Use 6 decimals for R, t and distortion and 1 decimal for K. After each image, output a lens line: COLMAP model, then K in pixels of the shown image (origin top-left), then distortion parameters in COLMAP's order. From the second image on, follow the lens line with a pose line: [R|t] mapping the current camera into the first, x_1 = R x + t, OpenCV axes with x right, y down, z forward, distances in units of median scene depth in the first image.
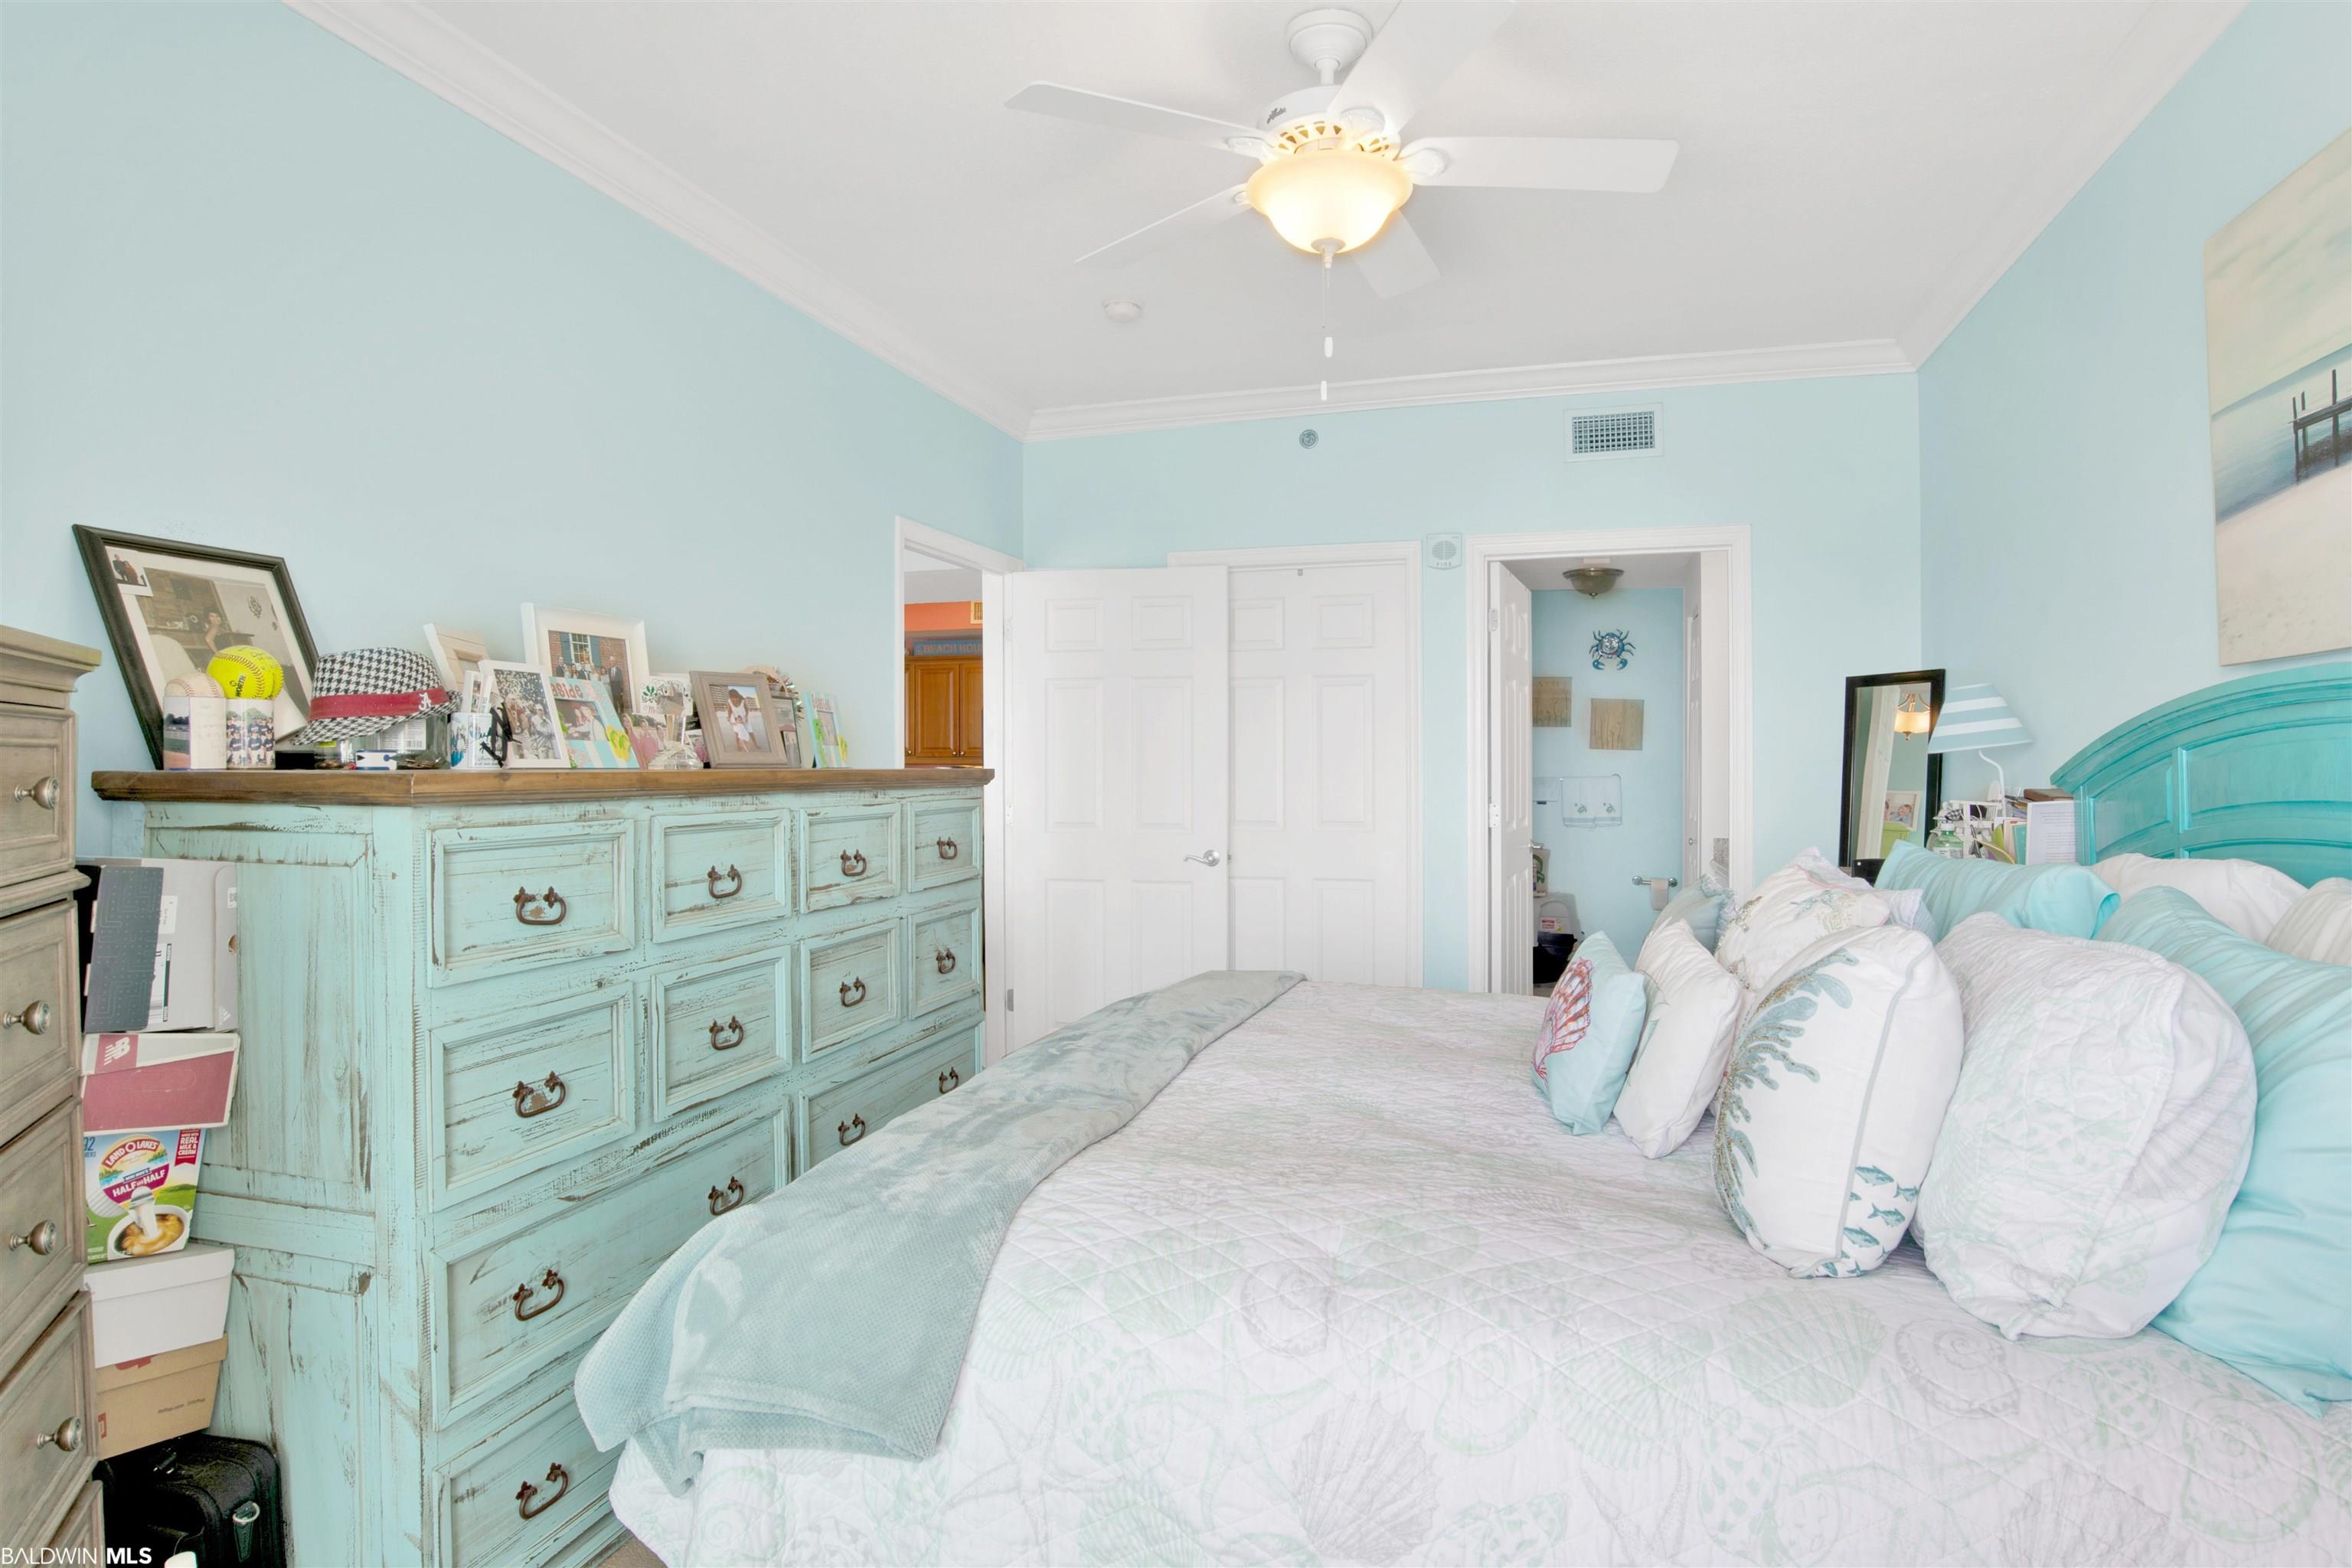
lens RADIAL K [[1254.2, 0, 1176.0], [0, 1254.2, 784.0], [0, 0, 1]] dist [-0.039139, -0.000055]
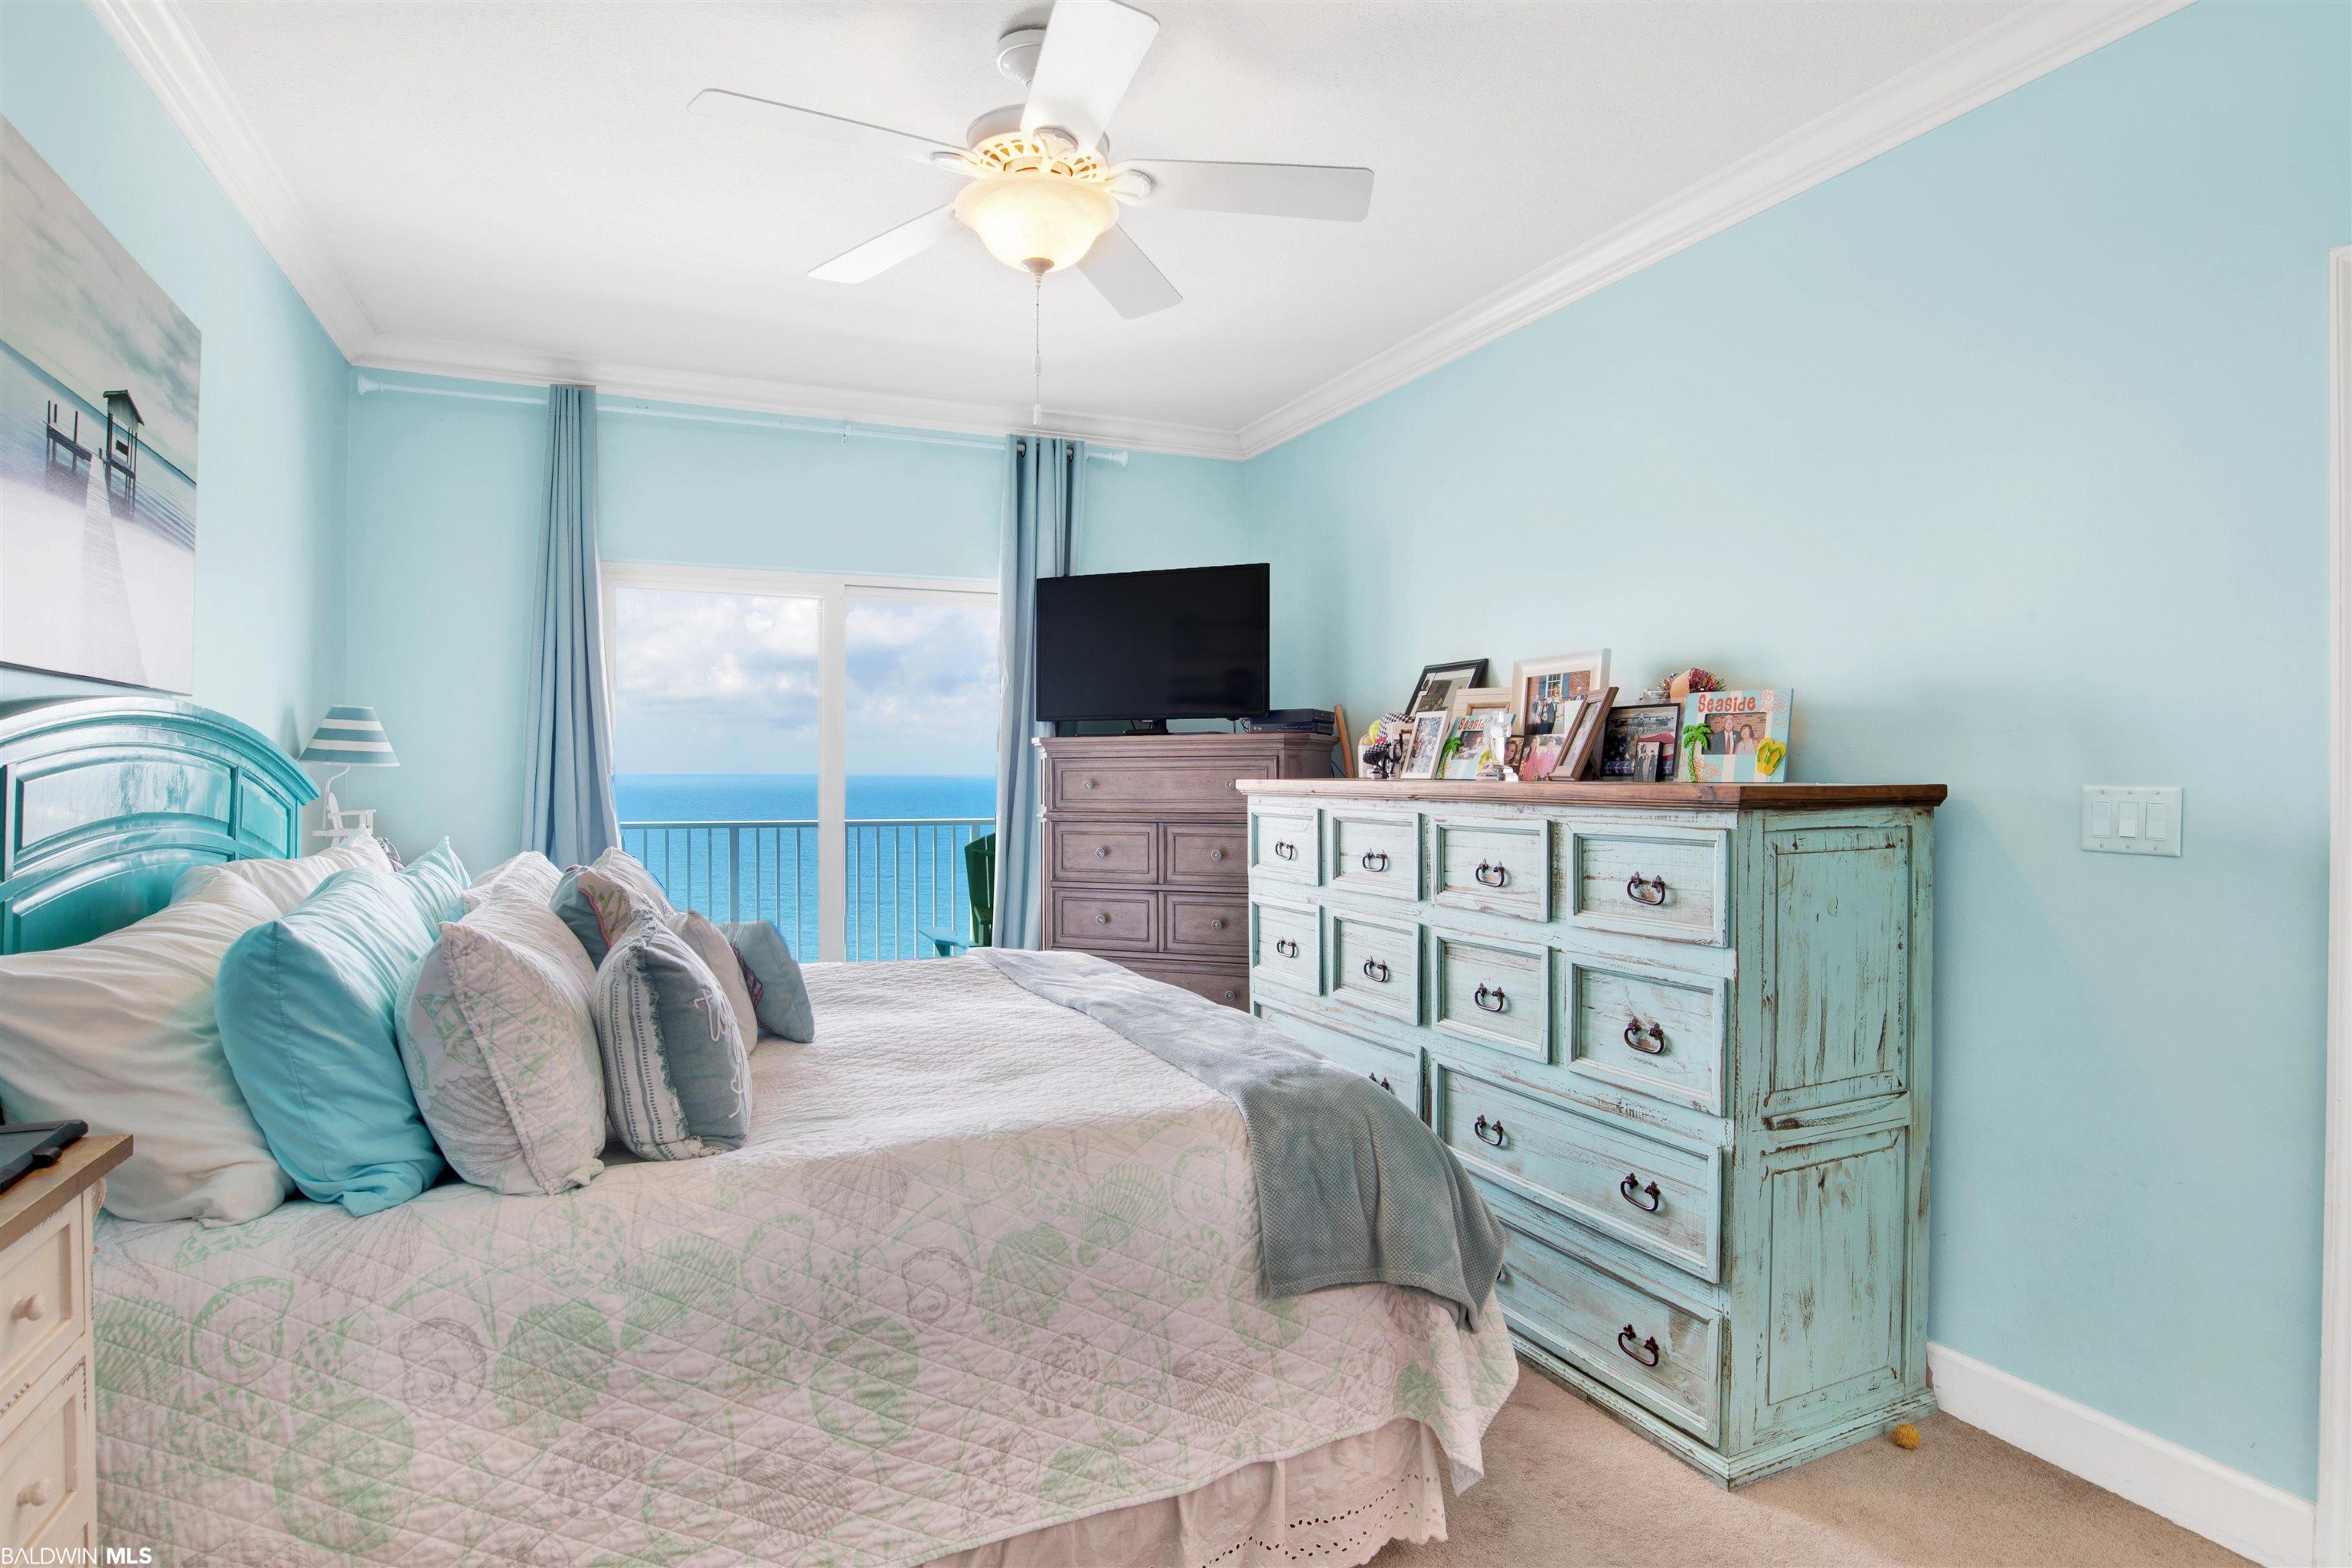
lens RADIAL K [[1212.3, 0, 1194.0], [0, 1212.3, 776.6], [0, 0, 1]] dist [-0.065470, 0.017651]
pose [[-0.747796, 0.007182, -0.663890, 0.582617], [-0.002477, 0.999904, 0.013607, -0.029092], [0.663924, 0.011820, -0.747706, 1.578367]]
